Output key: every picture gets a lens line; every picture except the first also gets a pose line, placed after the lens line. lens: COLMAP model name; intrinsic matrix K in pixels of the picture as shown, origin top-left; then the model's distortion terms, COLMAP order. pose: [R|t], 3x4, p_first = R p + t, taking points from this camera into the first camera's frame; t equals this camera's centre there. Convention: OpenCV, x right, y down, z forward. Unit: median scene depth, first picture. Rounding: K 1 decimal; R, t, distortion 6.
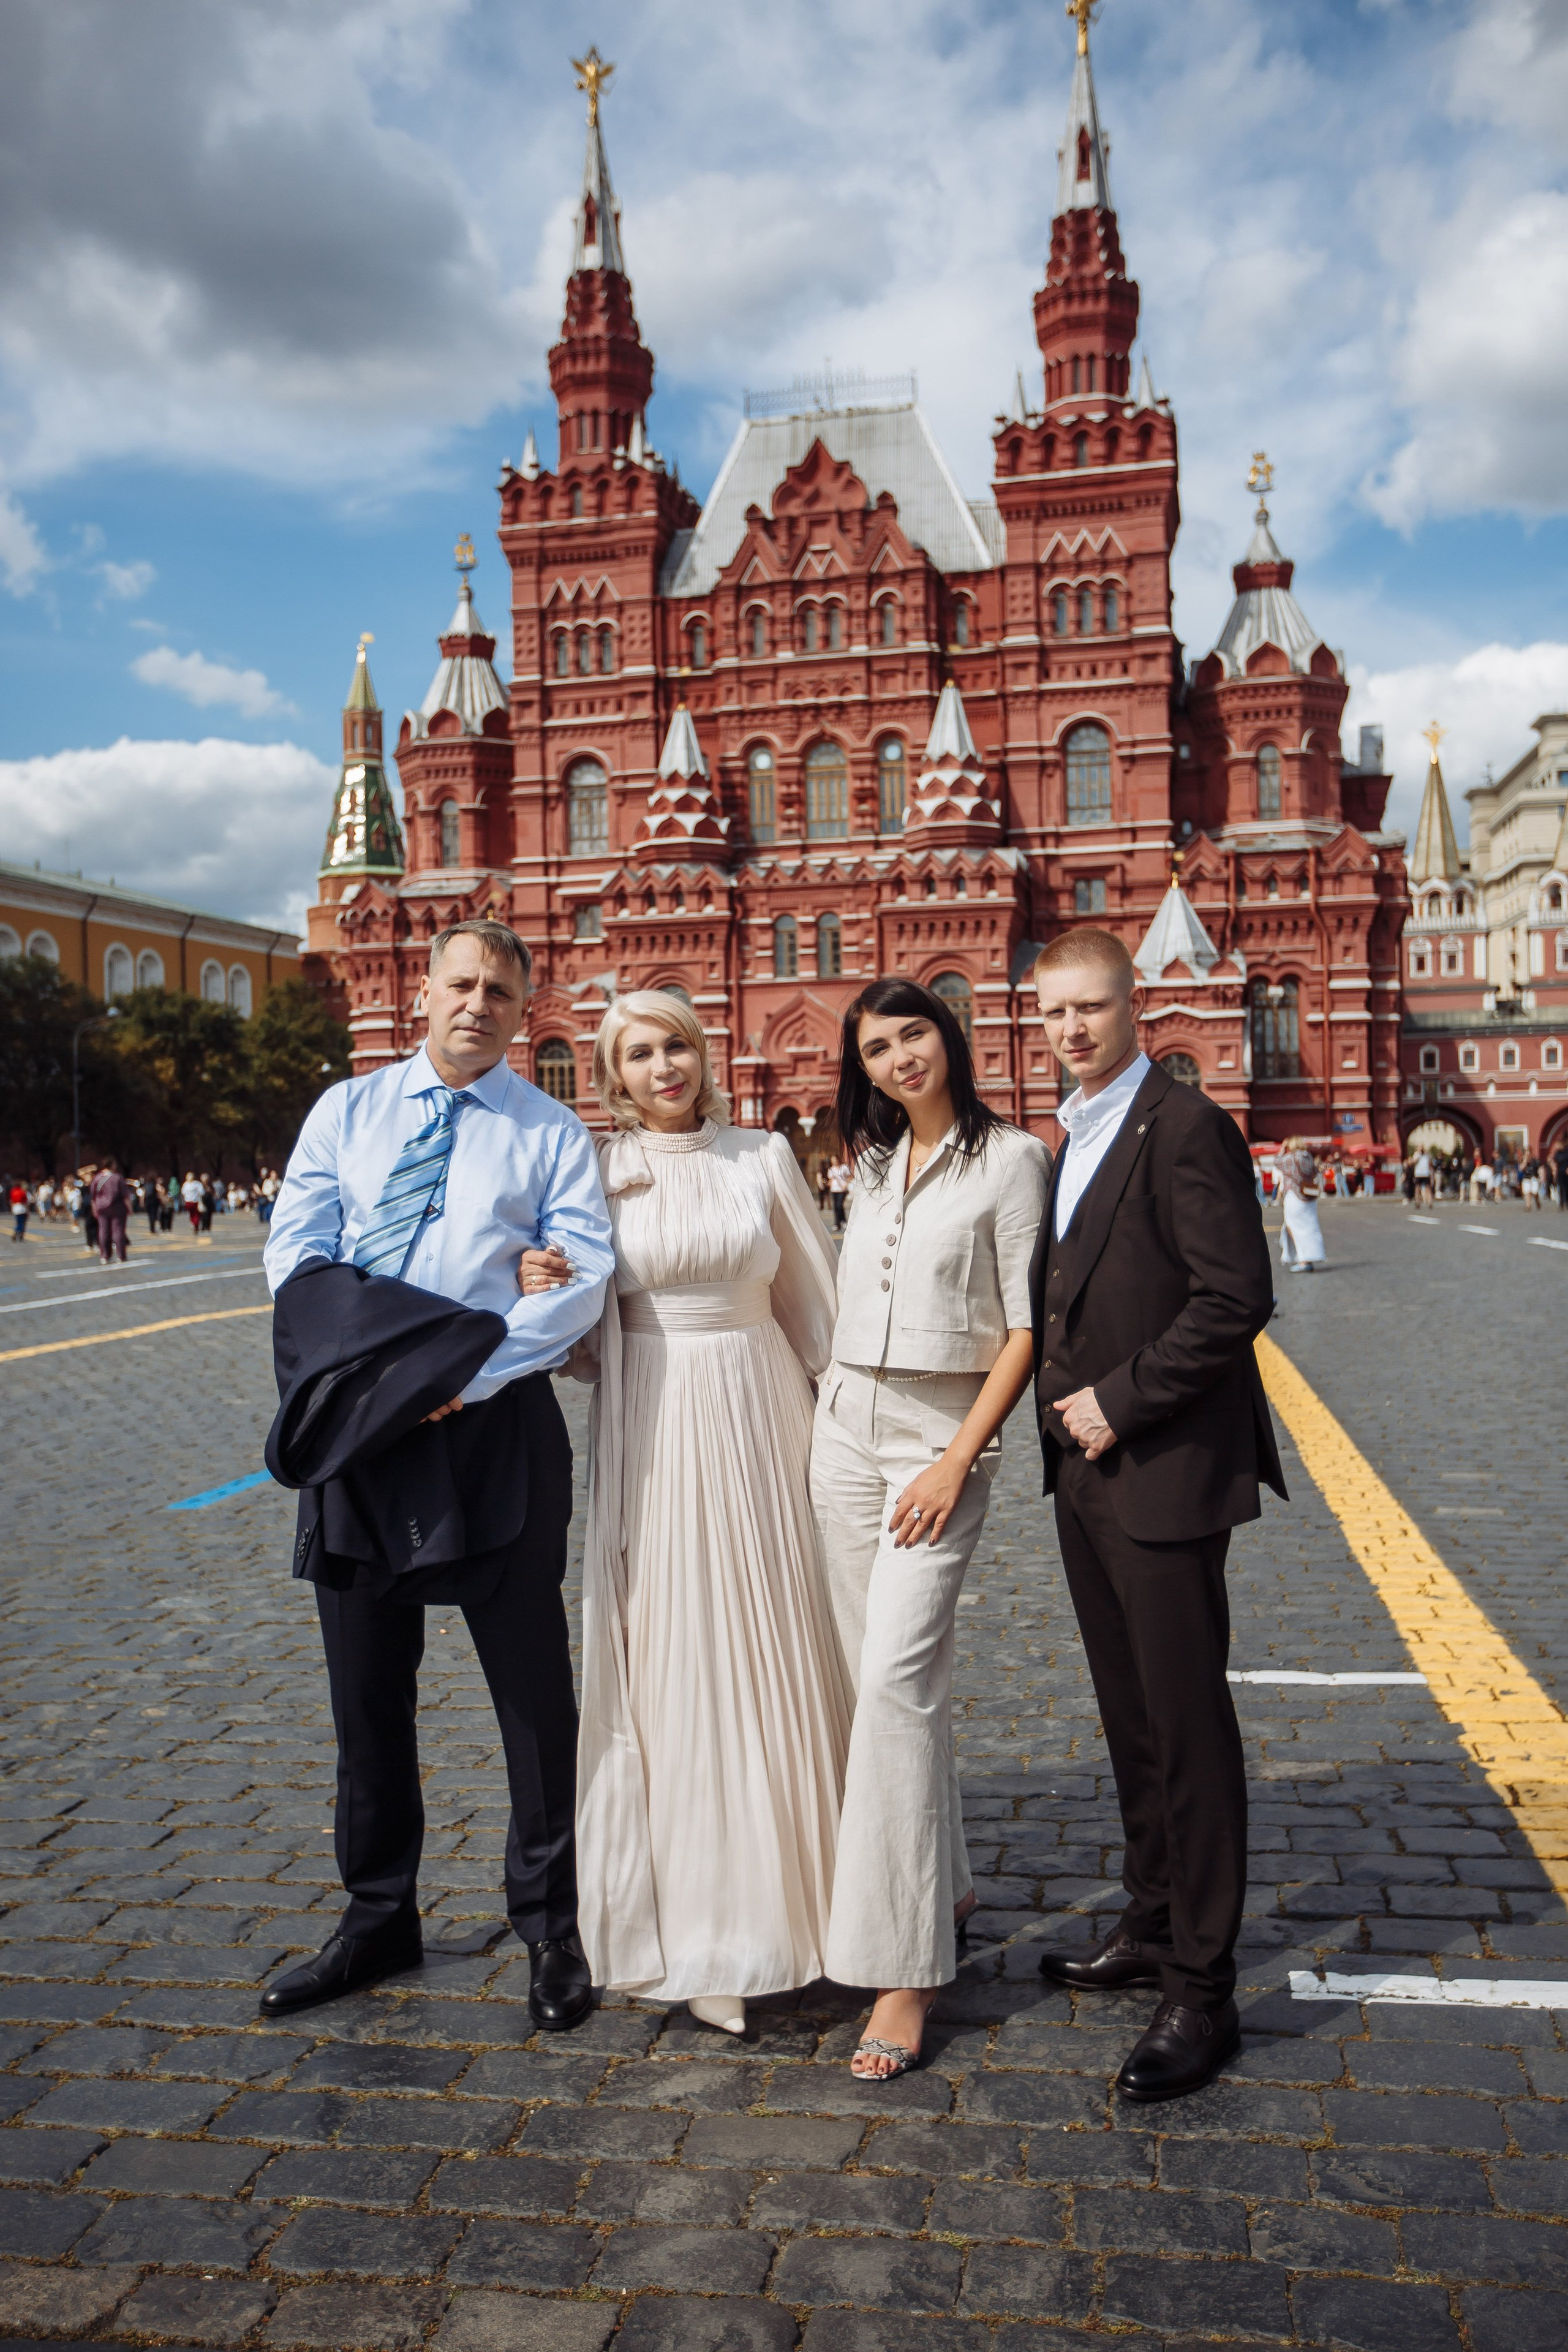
lens RADIAL K [[1952.4, 0, 784.0], [0, 1952.4, 1176.0], [0, 0, 1]] dist [0.018539, 0.002426]
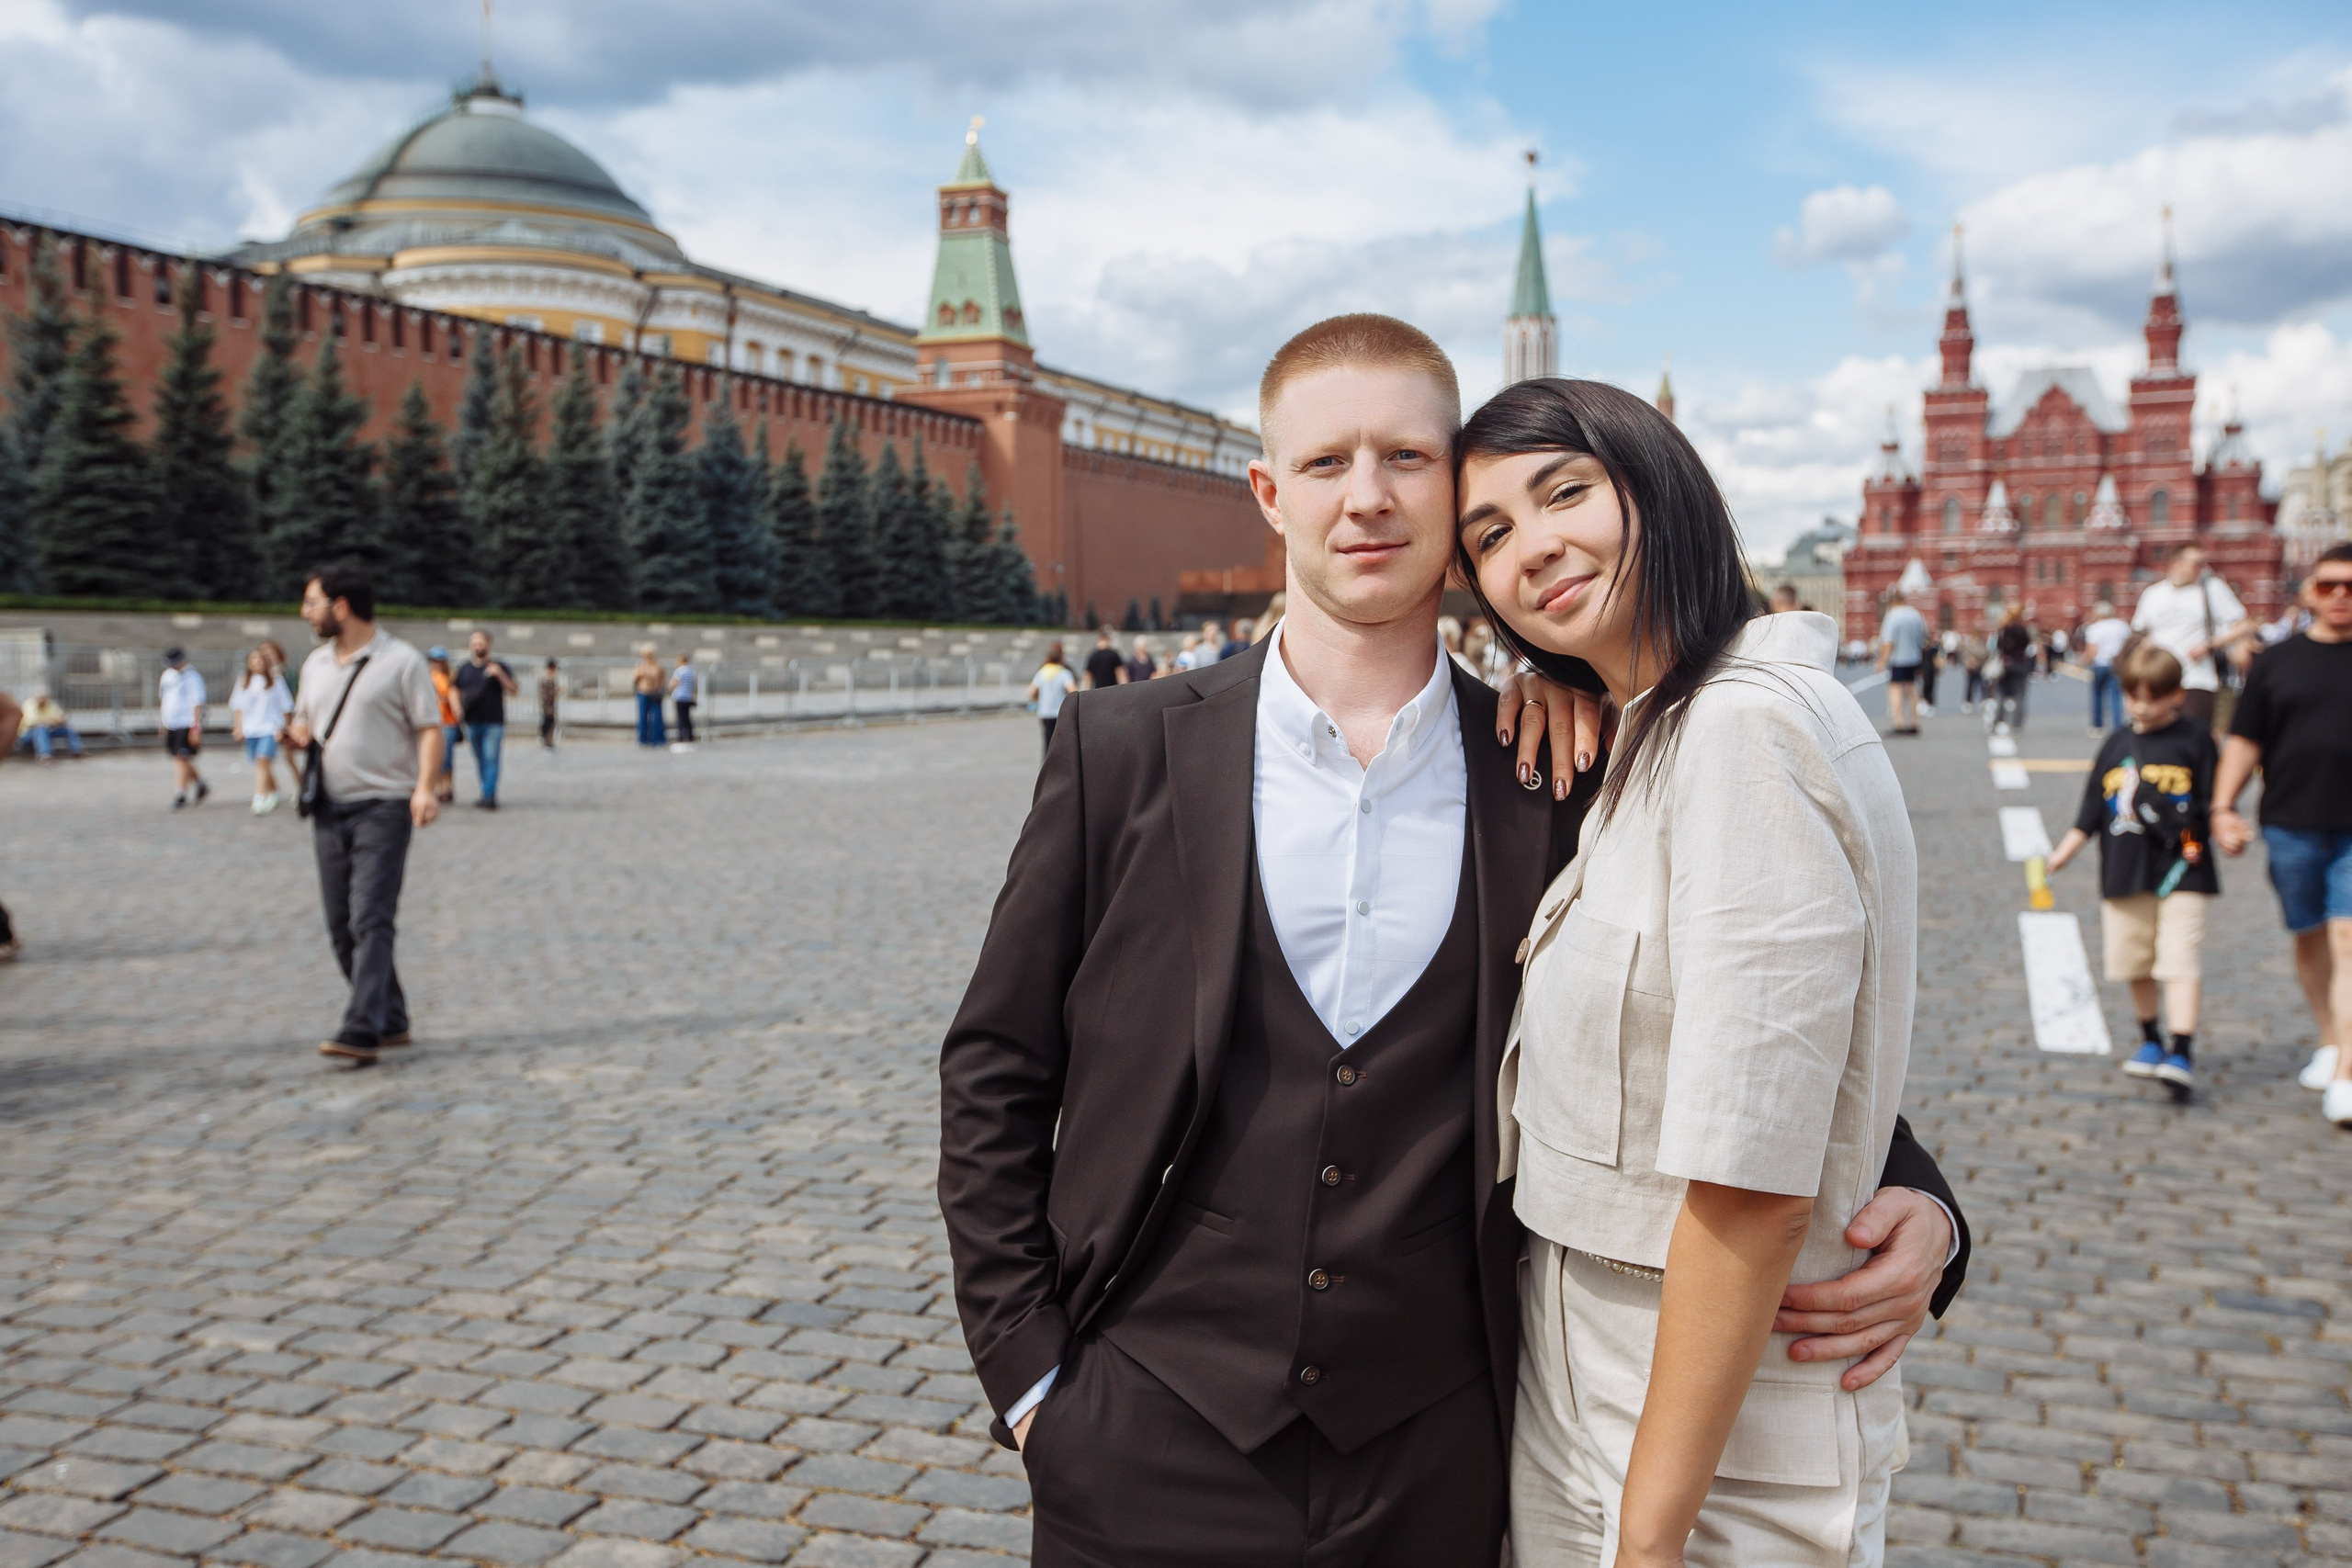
lens RADIAL K [[2172.1, 0, 1176.0], [0, 2172.1, 784.0], [0, 0, 1]] dist [0.051964, 0.008785]
pose [[0.983534, 0.022265, -0.179345, -0.623089], [-0.014278, 0.998853, 0.045706, 0.058166], [0.180157, -0.042393, 0.982724, -2.231557]]
